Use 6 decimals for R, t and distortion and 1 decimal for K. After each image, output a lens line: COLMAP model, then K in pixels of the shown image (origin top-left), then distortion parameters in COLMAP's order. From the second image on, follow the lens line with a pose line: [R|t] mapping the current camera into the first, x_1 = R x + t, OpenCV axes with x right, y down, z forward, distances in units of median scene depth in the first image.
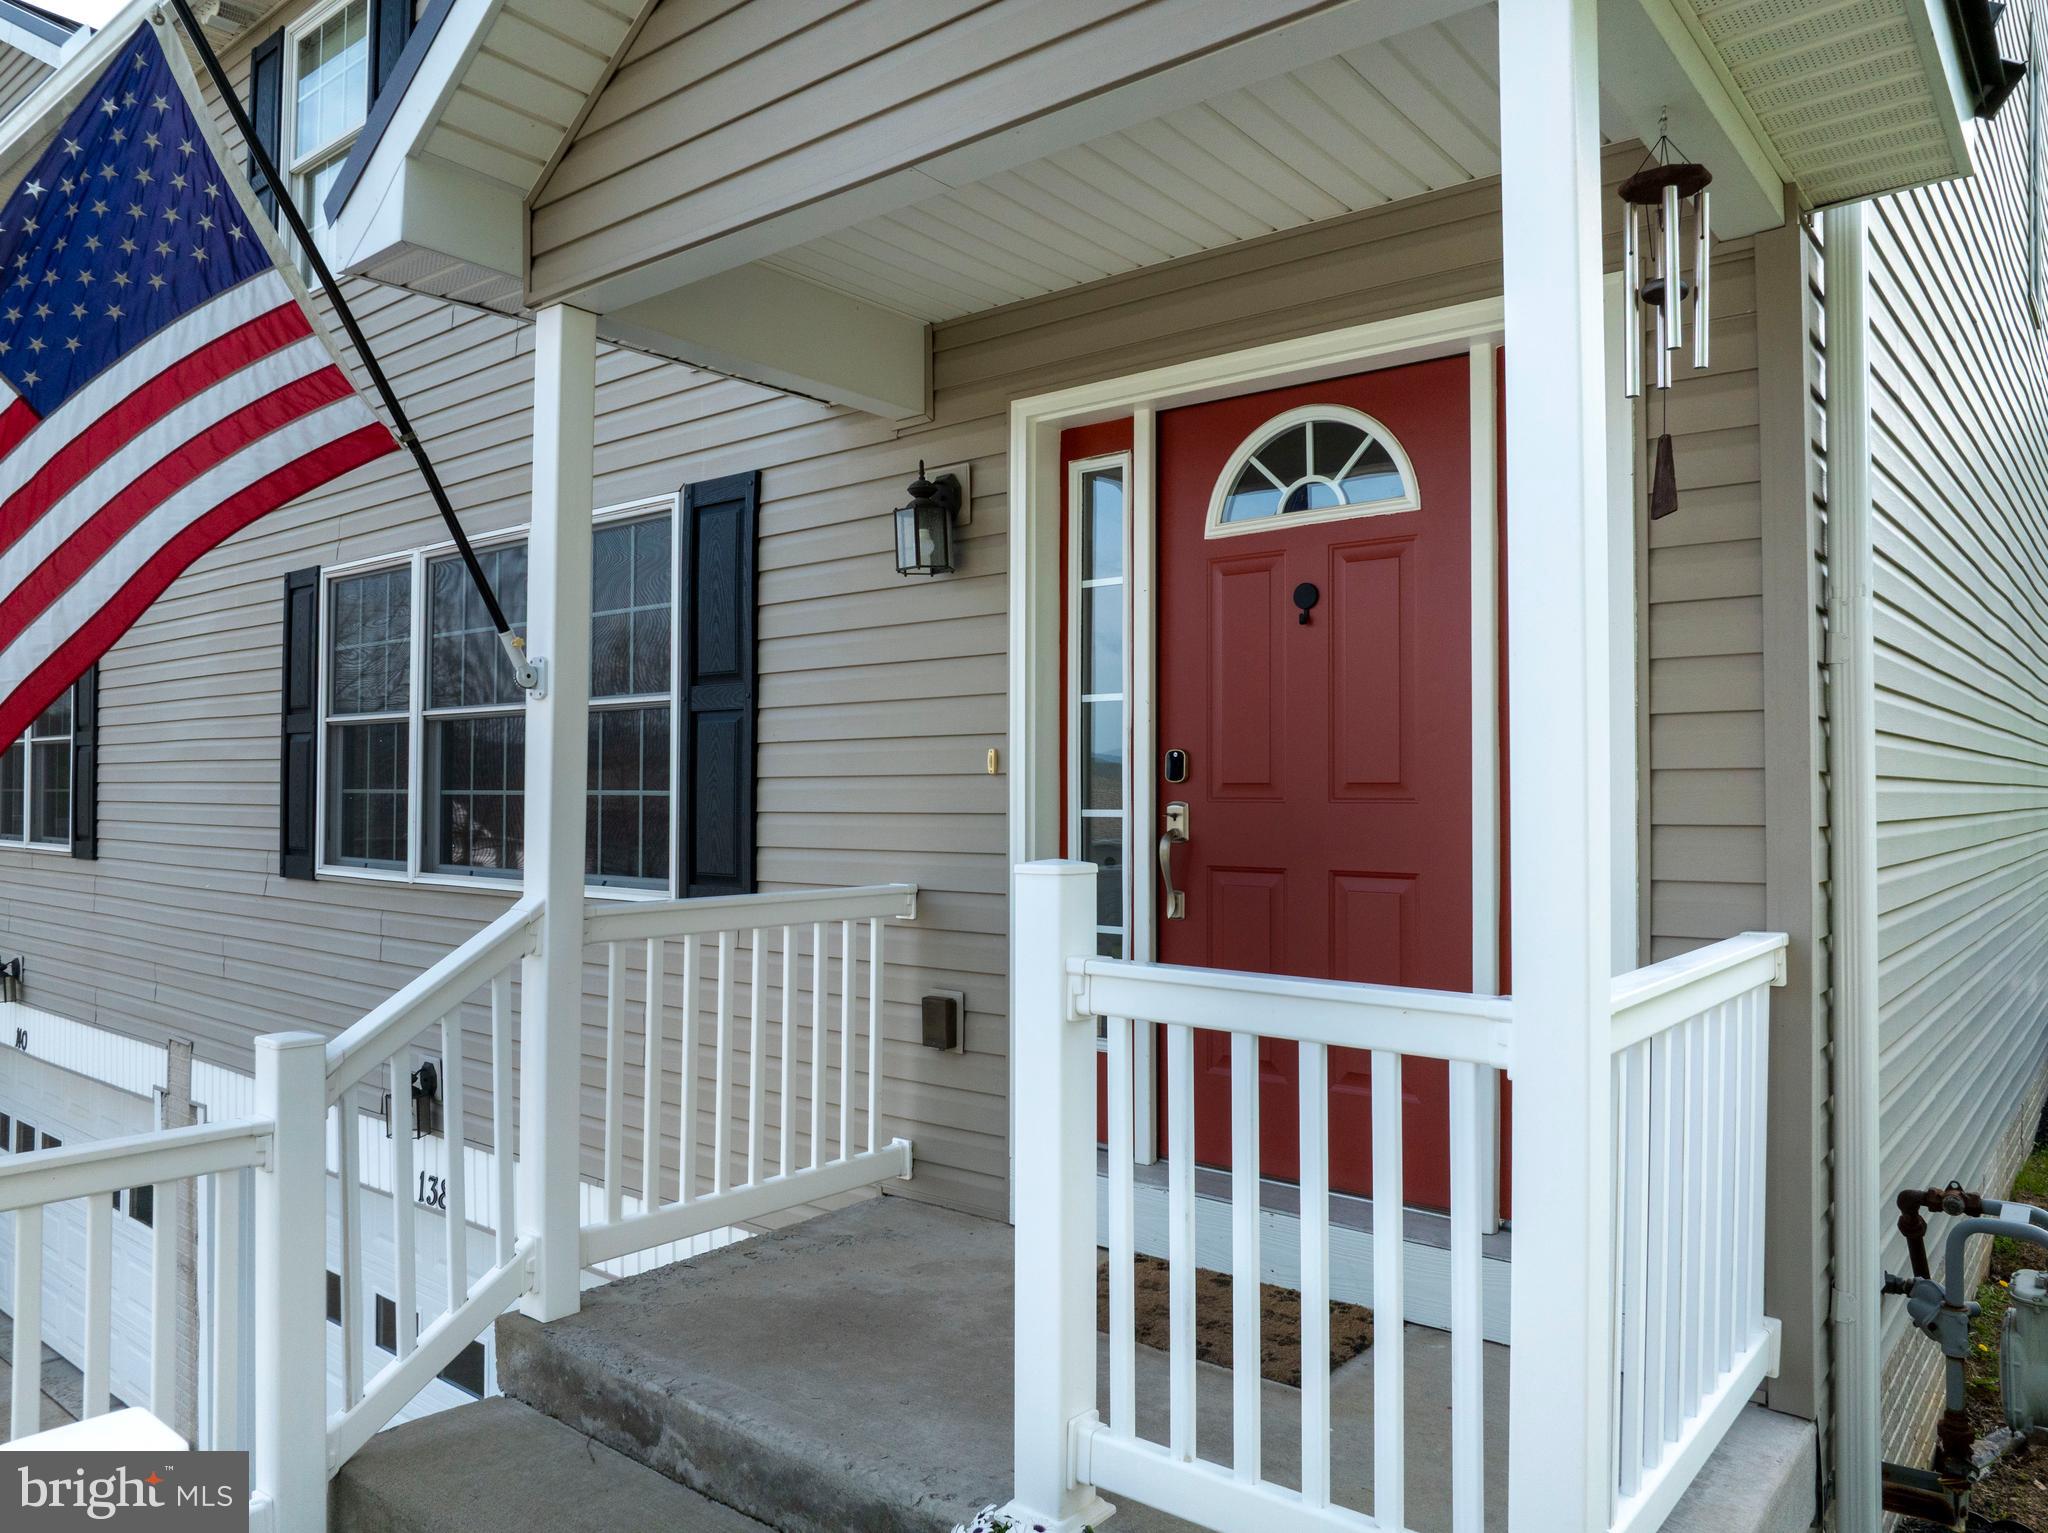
lens RADIAL K [[1444.0, 0, 1024.0], [0, 1444.0, 766.5], [0, 0, 1]] dist [-0.042436, -0.000897]
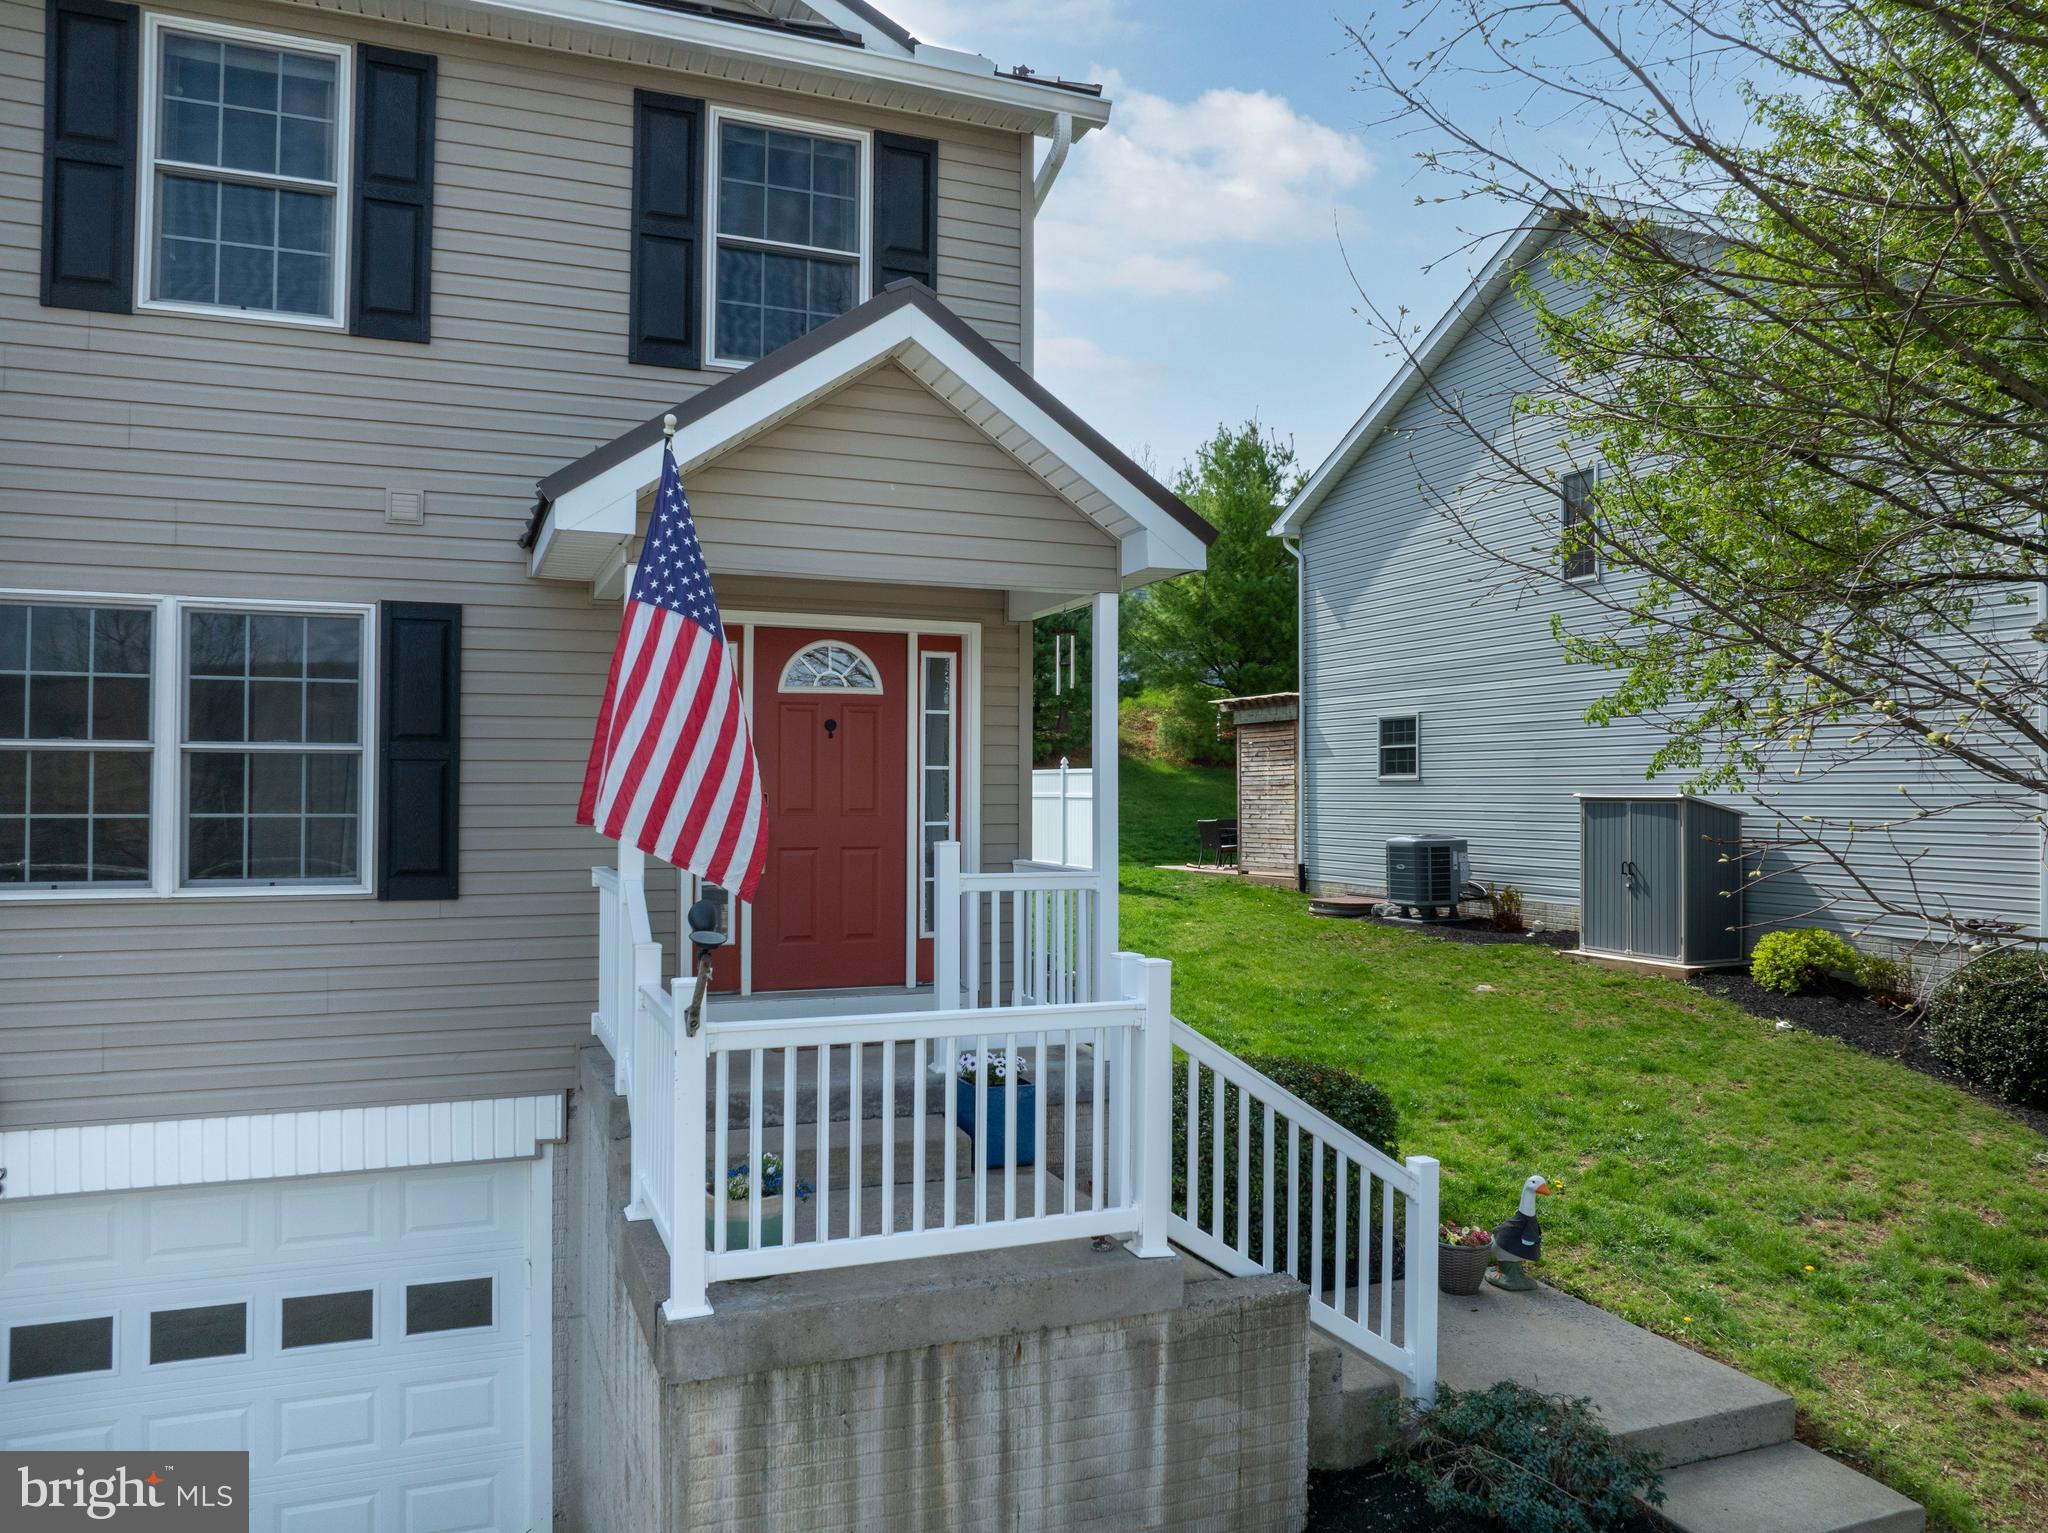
lens RADIAL K [[1444.0, 0, 1024.0], [0, 1444.0, 766.5], [0, 0, 1]] dist [-0.042436, -0.000897]
pose [[0.463009, 0.010553, 0.886291, -1.266193], [-0.017031, 0.999850, -0.003008, -0.038729], [-0.886190, -0.013702, 0.463120, -0.243718]]
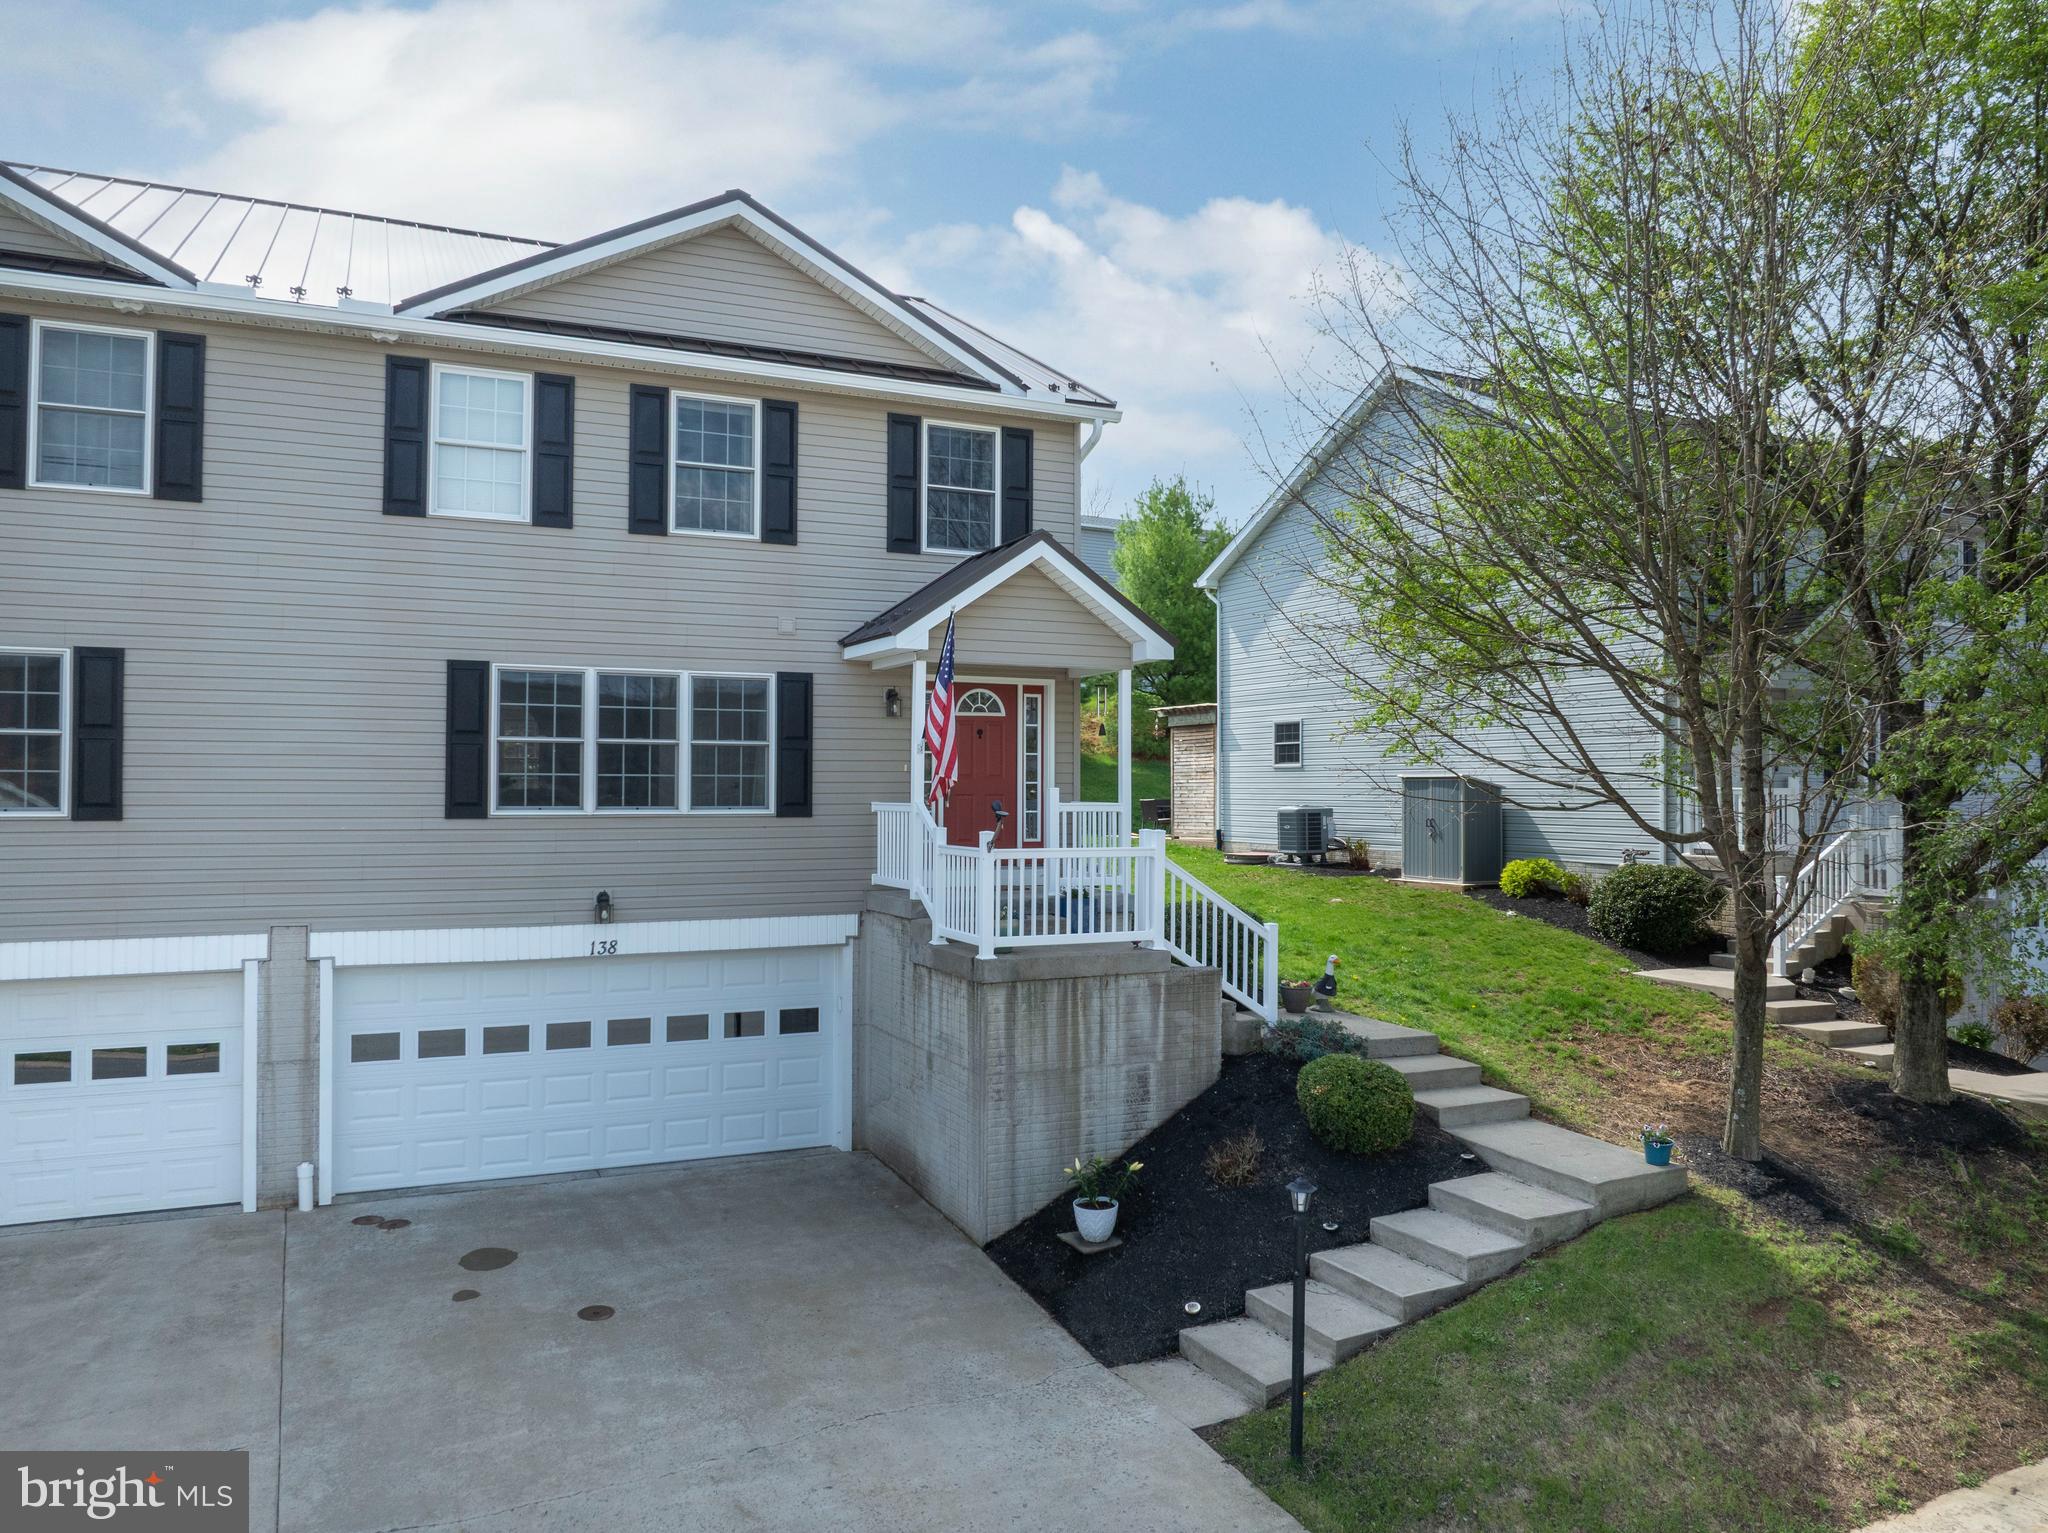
lens RADIAL K [[1444.0, 0, 1024.0], [0, 1444.0, 766.5], [0, 0, 1]] dist [-0.042436, -0.000897]
pose [[0.412966, 0.008557, 0.910706, -2.876755], [-0.017284, 0.999849, -0.001557, -0.005025], [-0.910582, -0.015097, 0.413052, -0.729283]]
